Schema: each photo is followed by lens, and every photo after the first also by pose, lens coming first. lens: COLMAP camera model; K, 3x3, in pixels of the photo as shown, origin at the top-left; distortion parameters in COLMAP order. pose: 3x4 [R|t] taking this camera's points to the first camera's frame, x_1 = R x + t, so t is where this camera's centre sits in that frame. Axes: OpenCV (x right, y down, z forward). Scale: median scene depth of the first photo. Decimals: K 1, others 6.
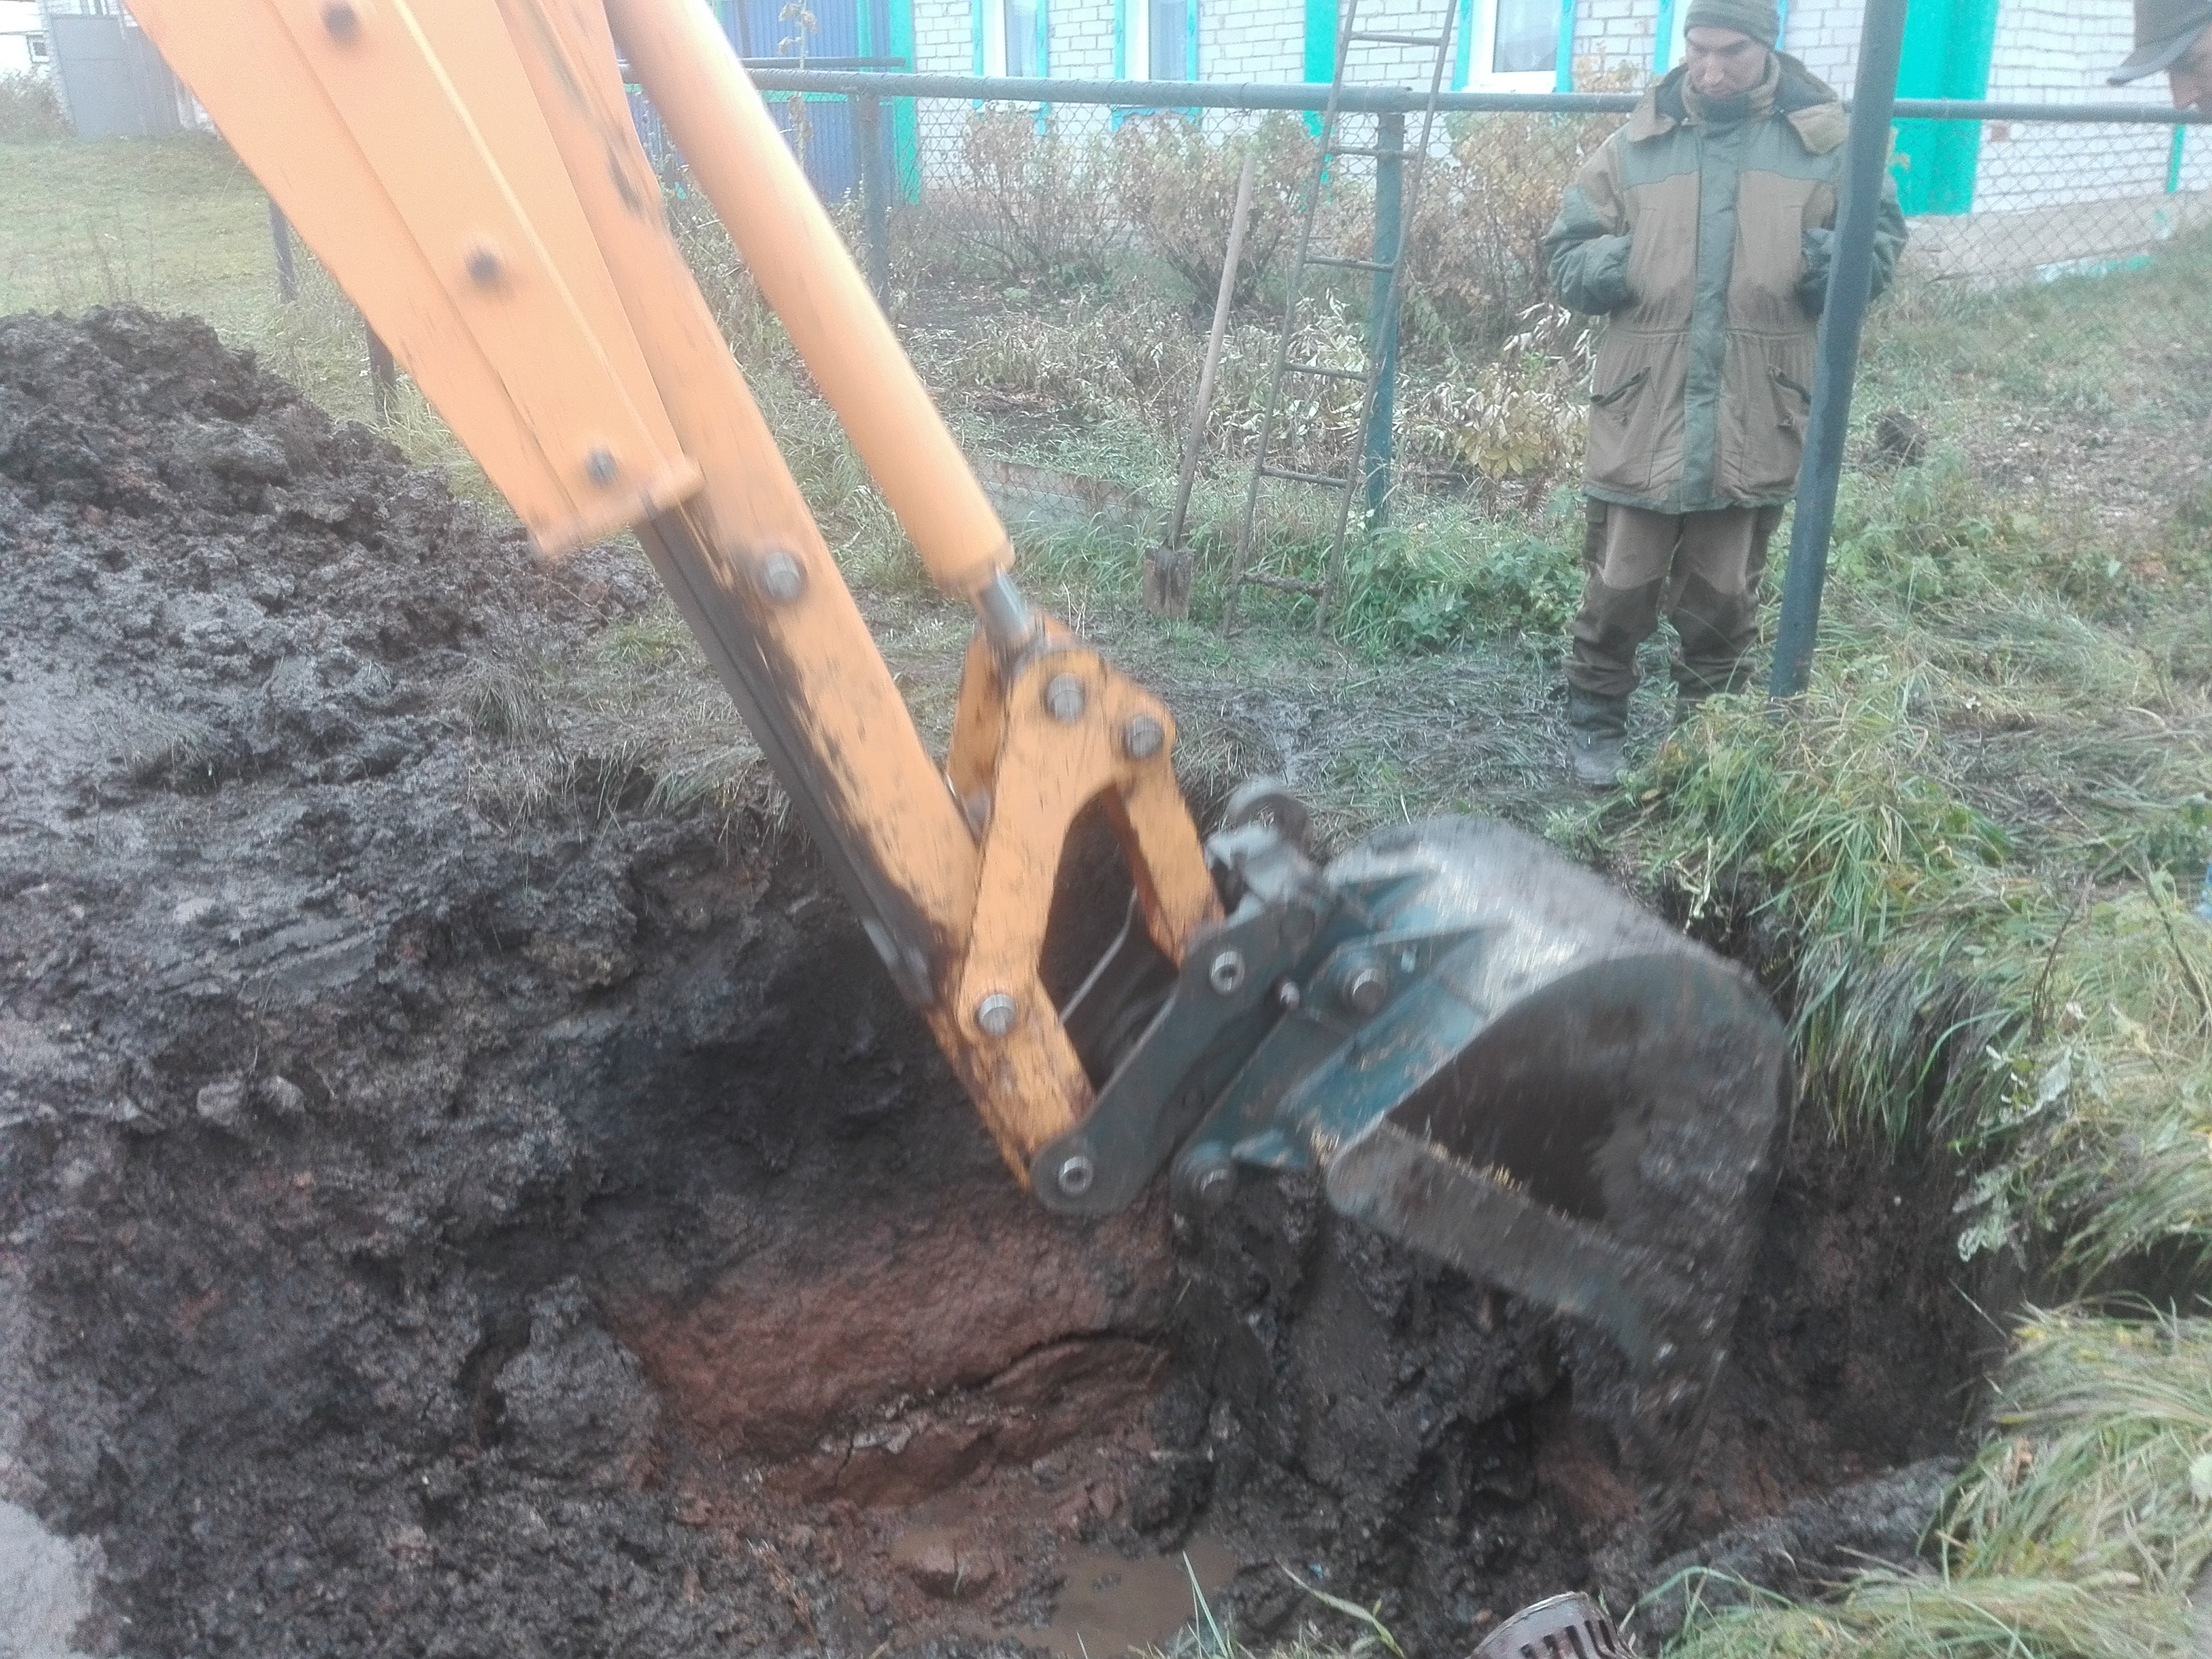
lens RADIAL K [[1759.5, 0, 1069.0], [0, 1759.5, 833.2], [0, 0, 1]] dist [0.096875, -0.206151]
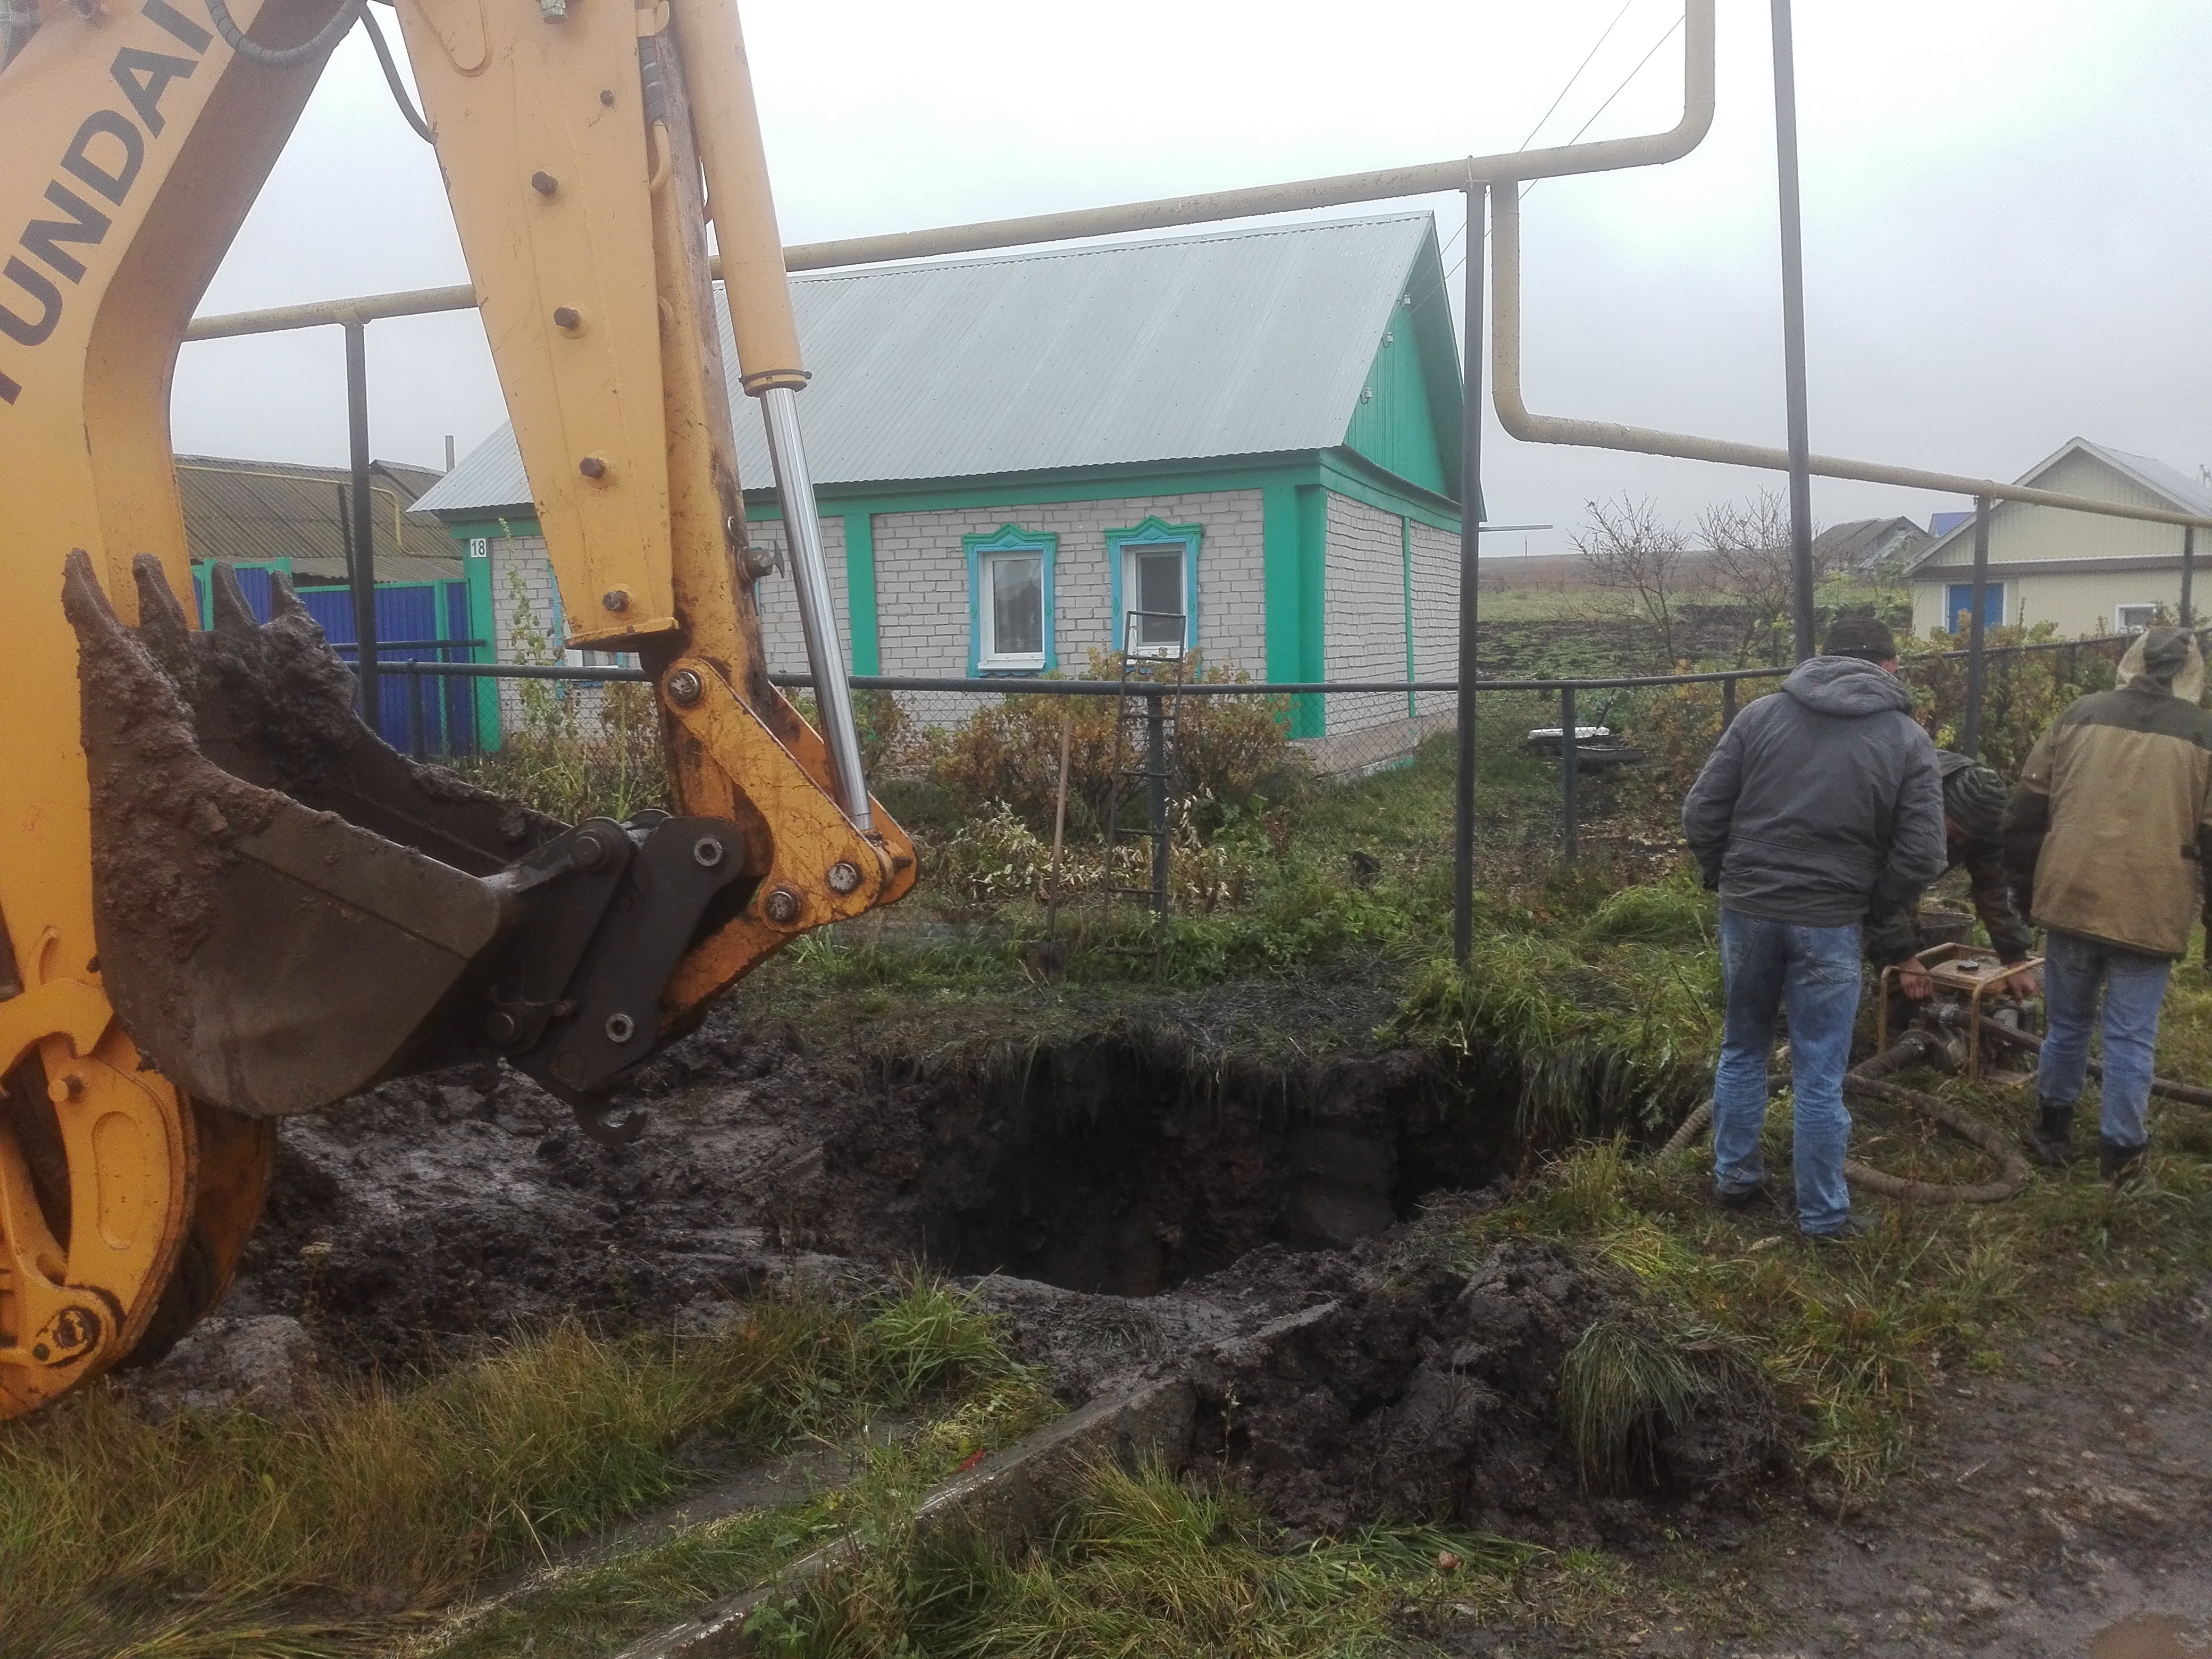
lens RADIAL K [[1776.4, 0, 1057.0], [0, 1776.4, 833.3], [0, 0, 1]] dist [0.114335, -0.211447]
pose [[0.921763, -0.048363, 0.384726, -0.786649], [0.155791, 0.954778, -0.253236, 0.225675], [-0.355081, 0.293360, 0.887613, -0.689679]]
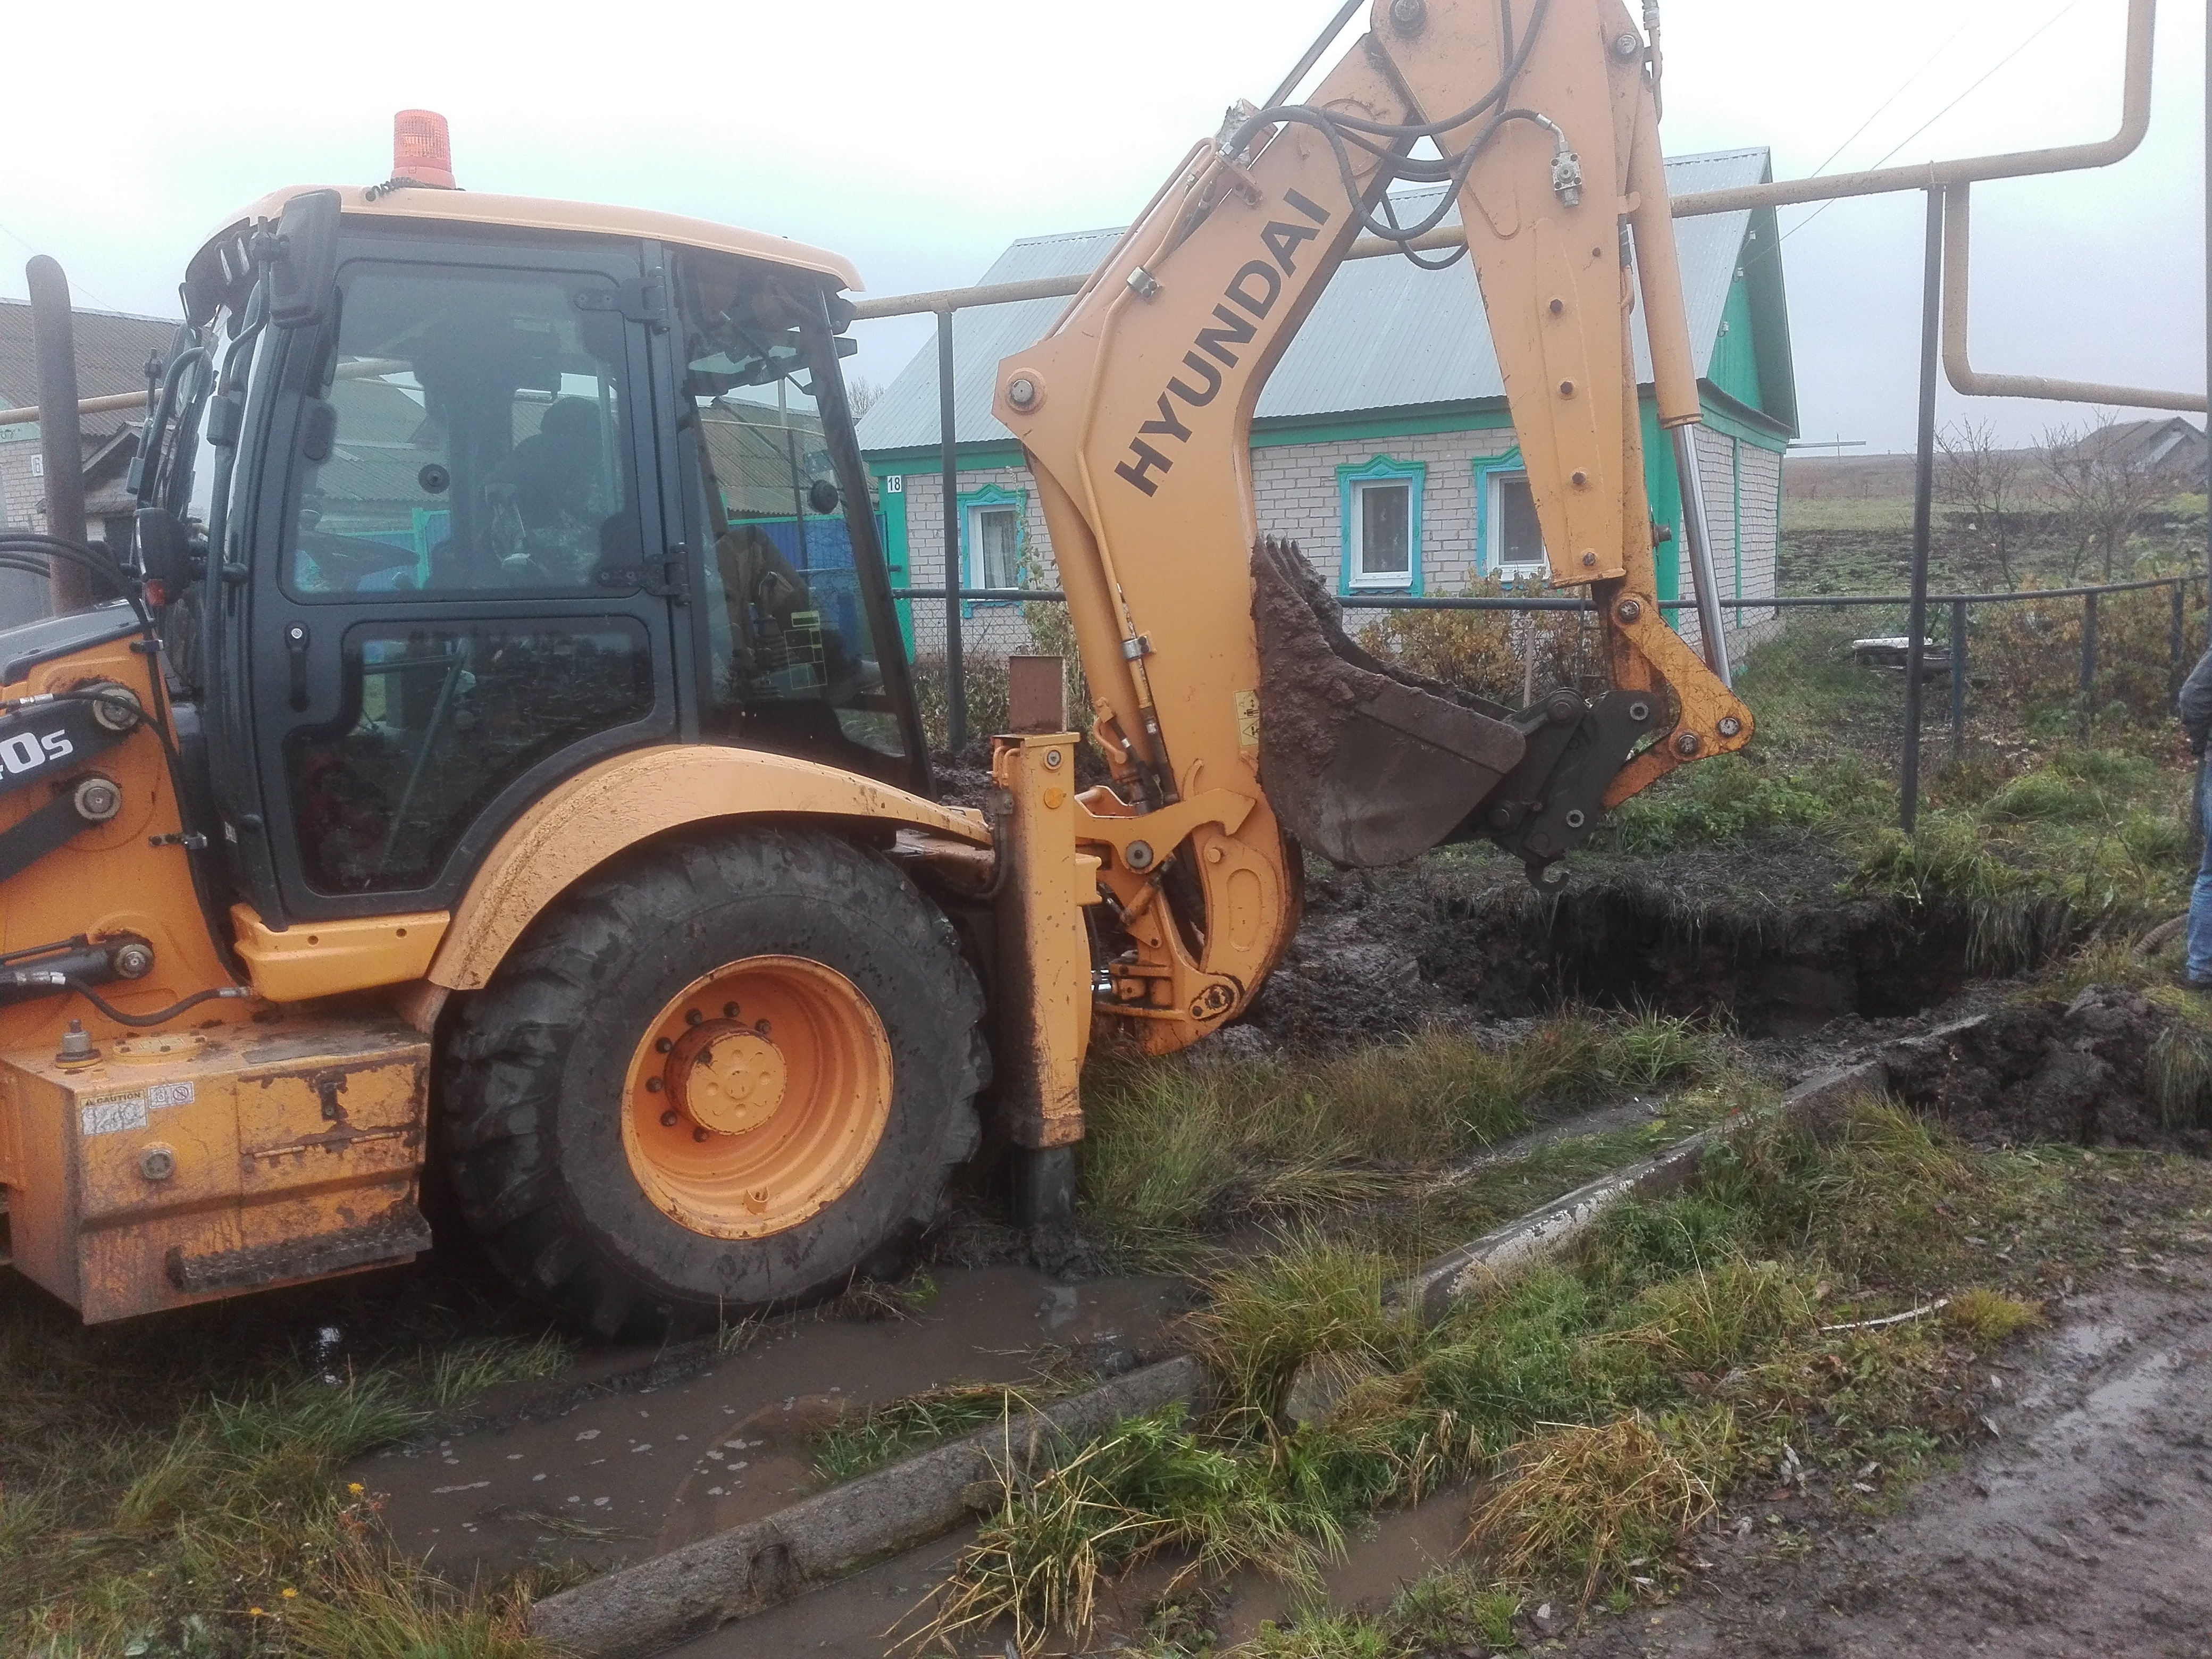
lens RADIAL K [[1776.4, 0, 1057.0], [0, 1776.4, 833.3], [0, 0, 1]] dist [0.114335, -0.211447]
pose [[0.958706, -0.057949, 0.278432, -1.379285], [0.123258, 0.966959, -0.223155, 0.330518], [-0.256301, 0.248259, 0.934172, -1.008804]]
